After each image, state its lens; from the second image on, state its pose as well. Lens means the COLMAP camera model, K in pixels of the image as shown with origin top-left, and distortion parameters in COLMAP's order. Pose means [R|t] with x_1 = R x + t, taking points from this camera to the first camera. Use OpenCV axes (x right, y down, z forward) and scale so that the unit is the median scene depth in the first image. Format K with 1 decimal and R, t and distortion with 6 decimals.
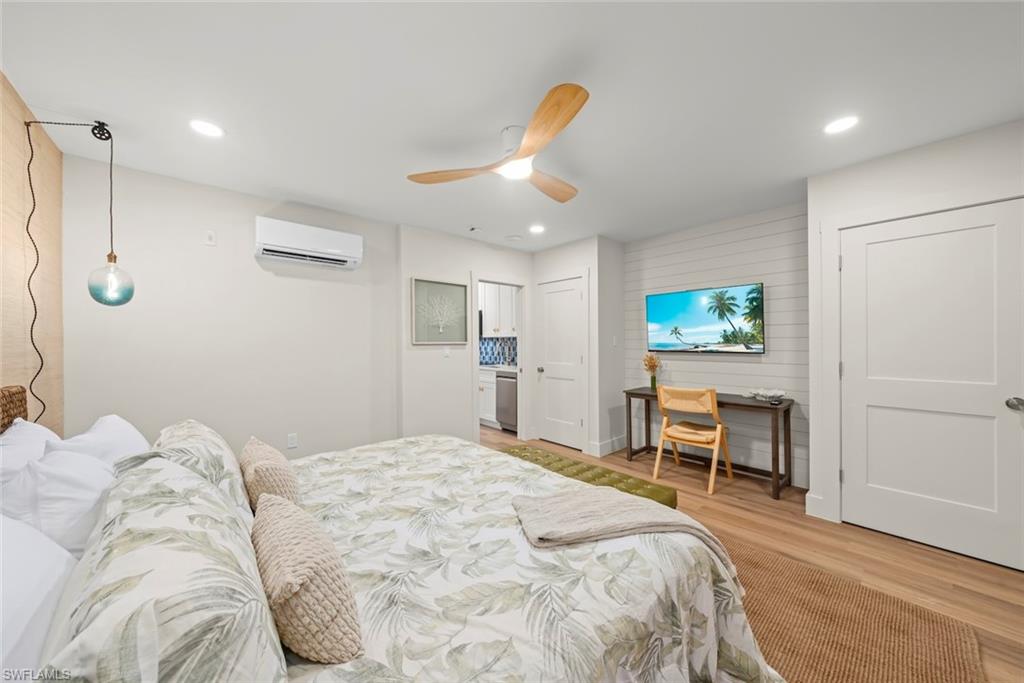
lens RADIAL K [[354.2, 0, 531.4], [0, 354.2, 345.8], [0, 0, 1]] dist [-0.002954, 0.001795]
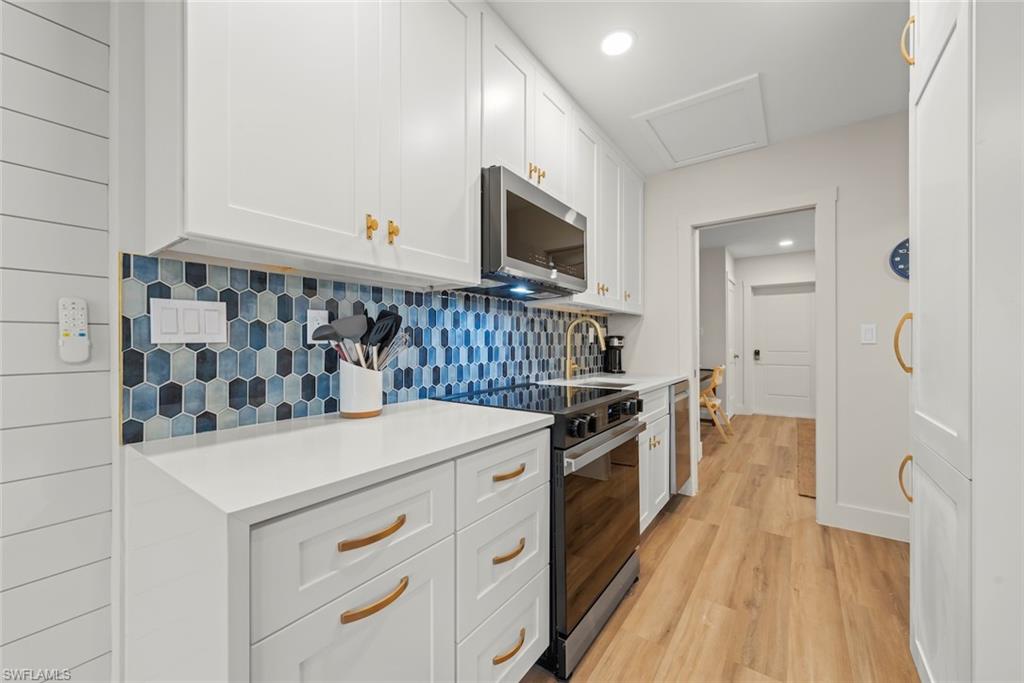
lens RADIAL K [[390.6, 0, 510.3], [0, 390.6, 342.2], [0, 0, 1]] dist [-0.003481, 0.002446]
pose [[-0.156626, 0.009144, 0.987616, -0.794279], [0.015527, 0.999856, -0.006795, 0.024001], [-0.987536, 0.014271, -0.156746, 1.824561]]
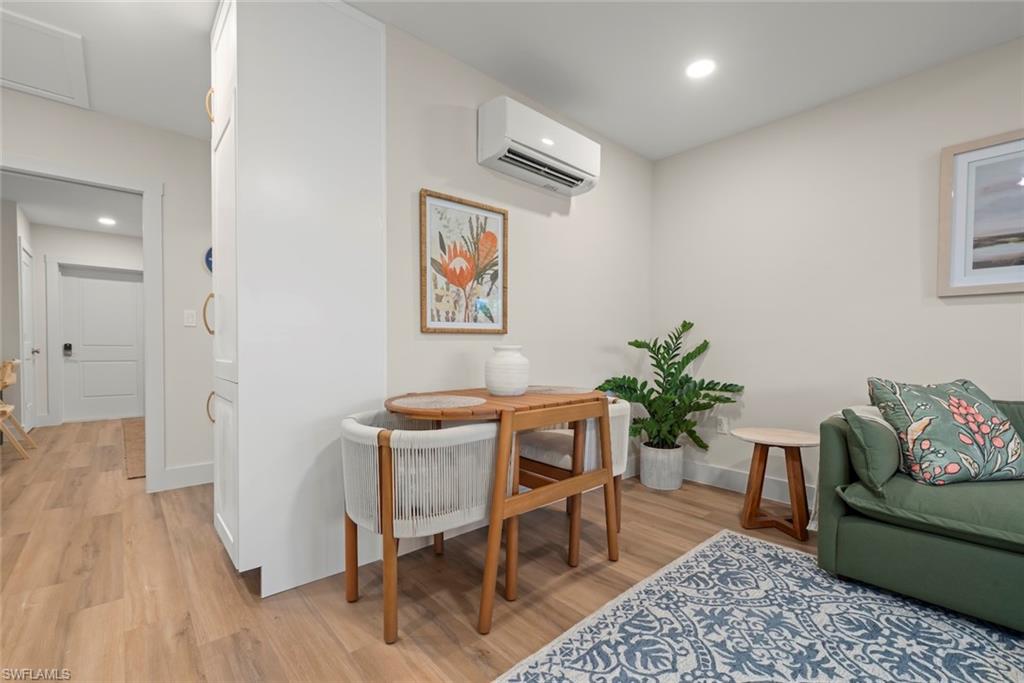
lens RADIAL K [[438.4, 0, 511.0], [0, 438.4, 357.1], [0, 0, 1]] dist [0.001621, 0.000254]
pose [[-0.998791, 0.001643, 0.049121, -0.921630], [0.003223, 0.999479, 0.032115, 0.066438], [-0.049043, 0.032234, -0.998276, 1.970124]]
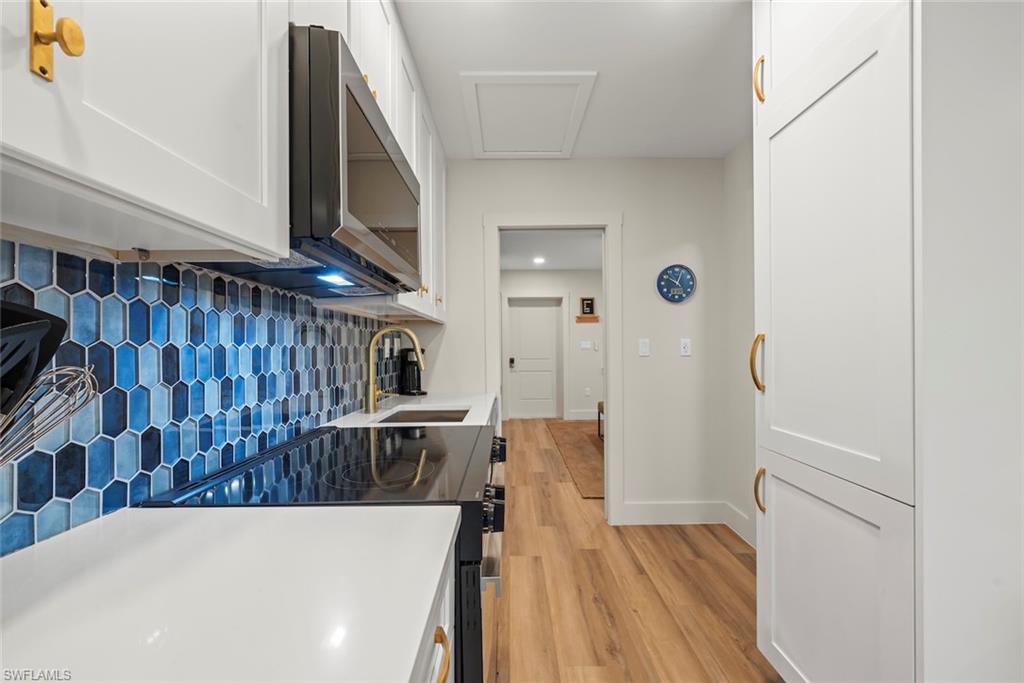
lens RADIAL K [[414.4, 0, 513.3], [0, 414.4, 347.4], [0, 0, 1]] dist [-0.000473, -0.000941]
pose [[-0.718750, 0.013631, 0.695135, -0.611006], [0.022253, 0.999747, 0.003406, 0.006998], [-0.694912, 0.017917, -0.718871, 1.864800]]
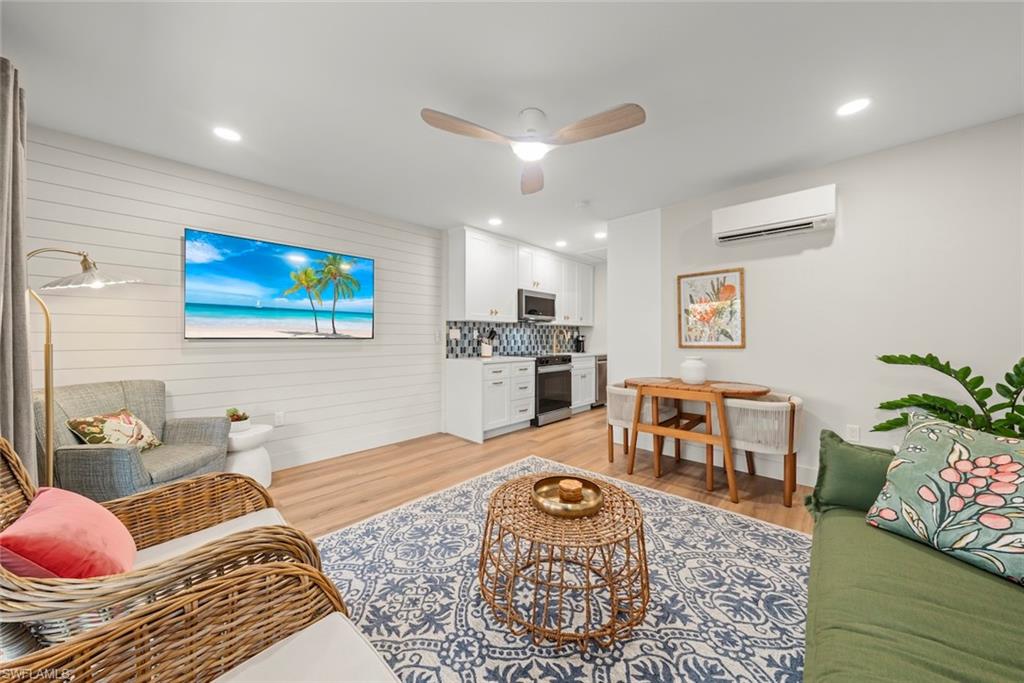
lens RADIAL K [[354.2, 0, 515.4], [0, 354.2, 338.6], [0, 0, 1]] dist [-0.002954, 0.001795]
pose [[-0.047023, 0.005224, 0.998880, -1.702390], [0.010663, 0.999932, -0.004728, 0.027265], [-0.998837, 0.010429, -0.047076, 1.861126]]
